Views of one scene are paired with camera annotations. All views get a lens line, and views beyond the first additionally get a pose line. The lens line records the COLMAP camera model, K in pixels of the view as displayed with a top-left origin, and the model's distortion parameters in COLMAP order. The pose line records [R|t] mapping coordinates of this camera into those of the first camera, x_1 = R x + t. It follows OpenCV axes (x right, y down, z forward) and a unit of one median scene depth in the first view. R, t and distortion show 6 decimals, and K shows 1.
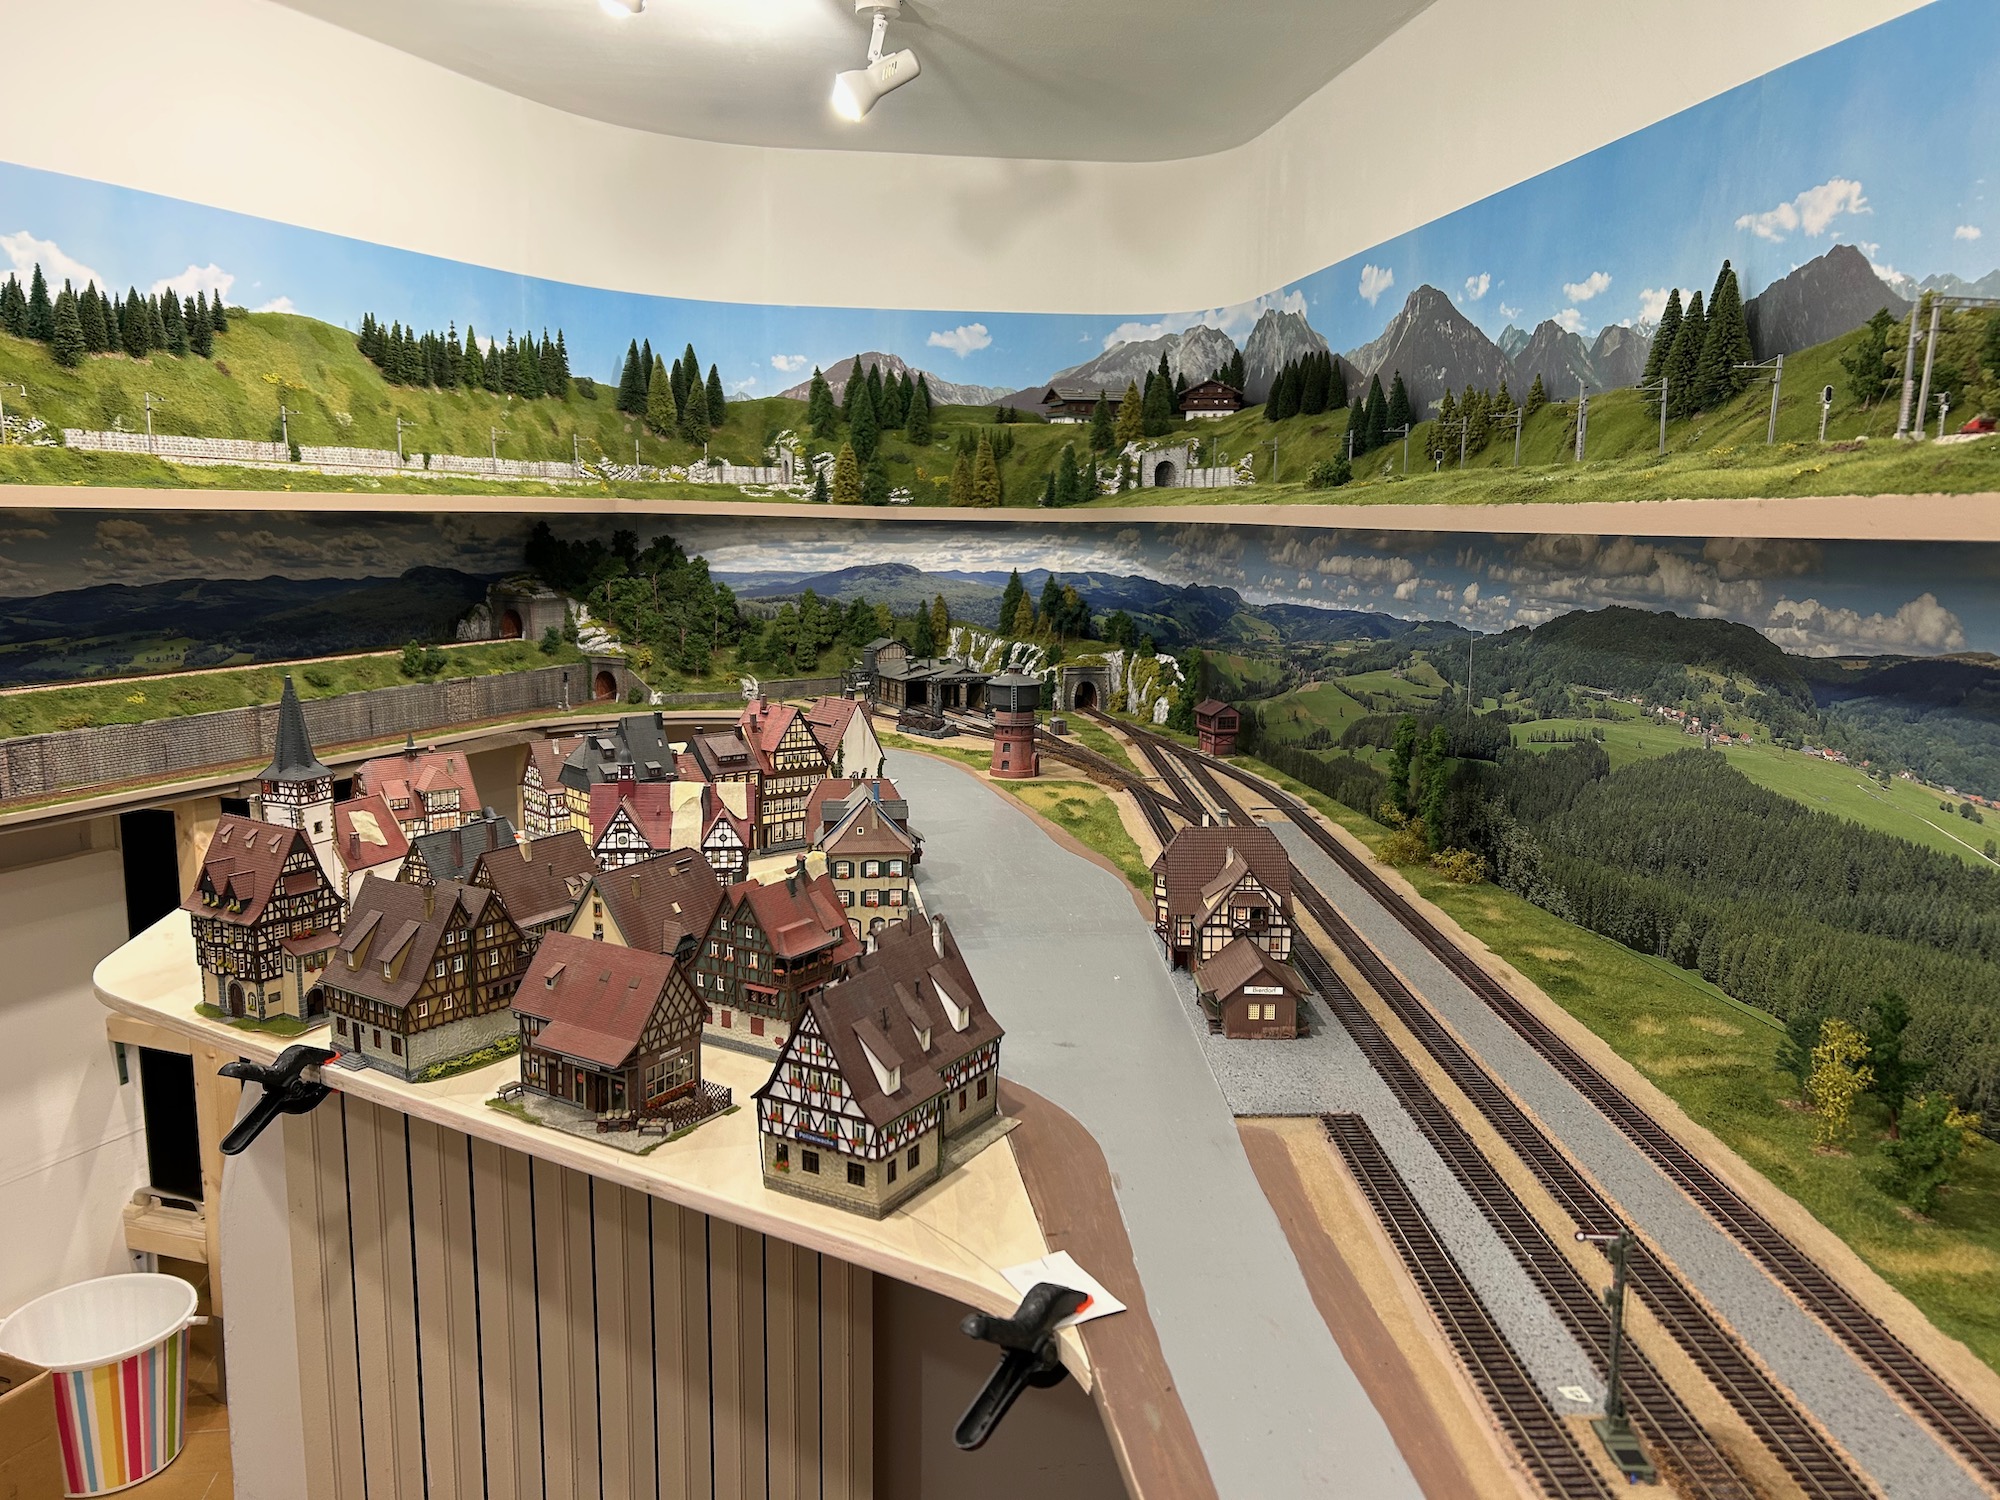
lens RADIAL K [[1501.3, 0, 1004.1], [0, 1501.3, 762.3], [0, 0, 1]] dist [0.068924, -0.091010]
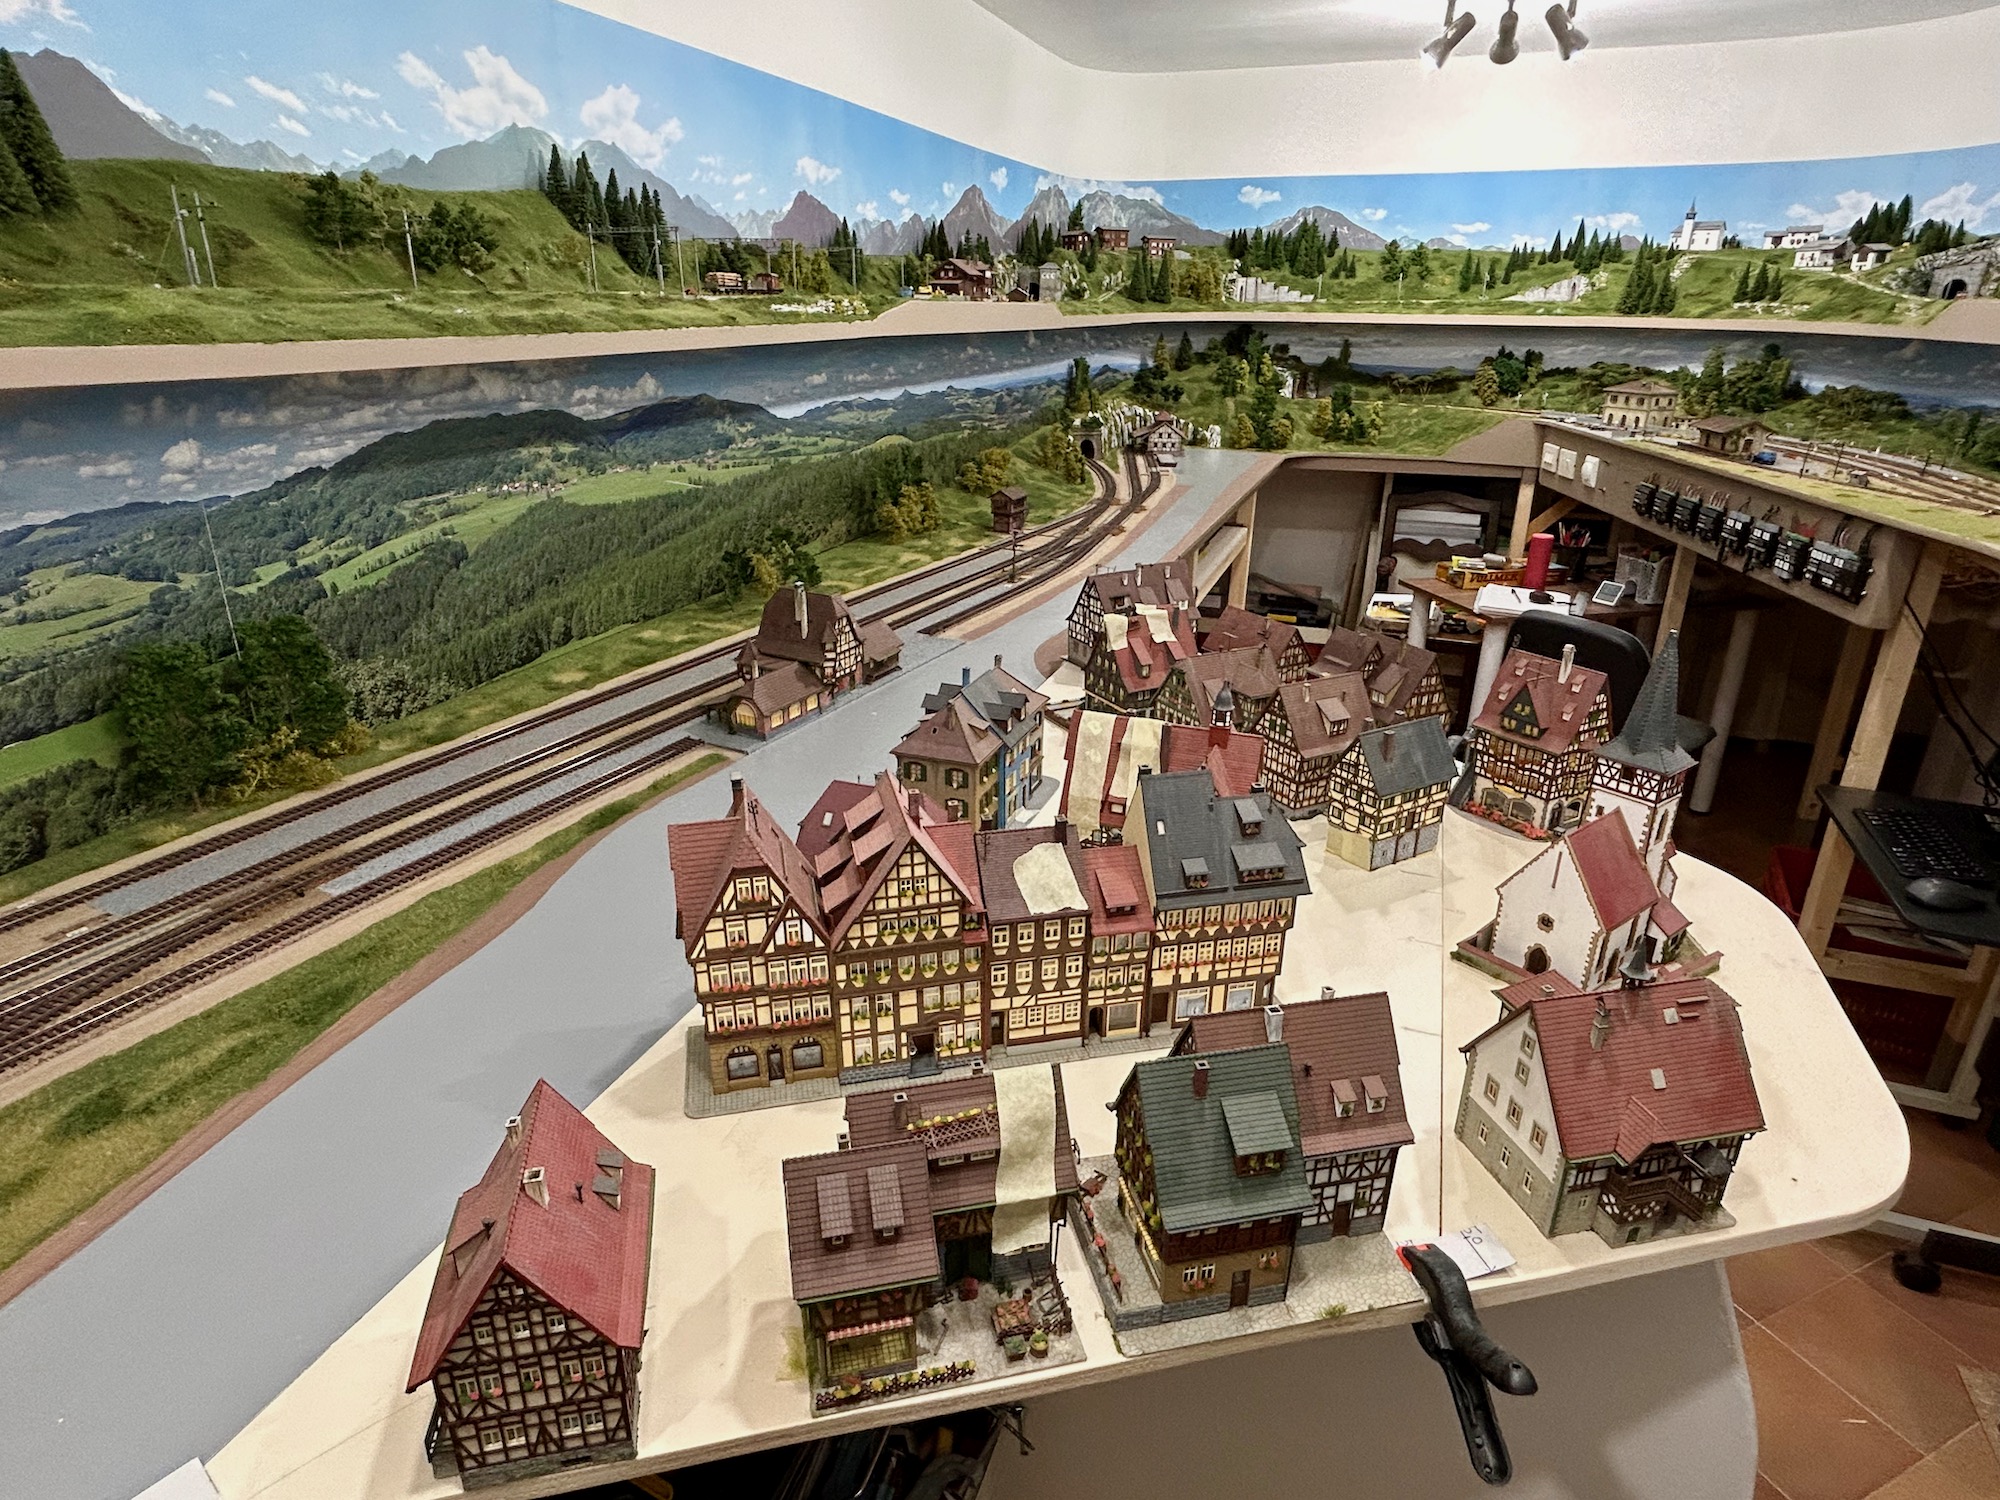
lens RADIAL K [[1115.5, 0, 995.6], [0, 1115.5, 740.0], [0, 0, 1]] dist [-0.006964, 0.005225]
pose [[-0.872714, -0.197209, 0.446631, -0.264557], [0.059867, 0.864664, 0.498770, -0.183693], [-0.484547, 0.462022, -0.742798, 0.960023]]
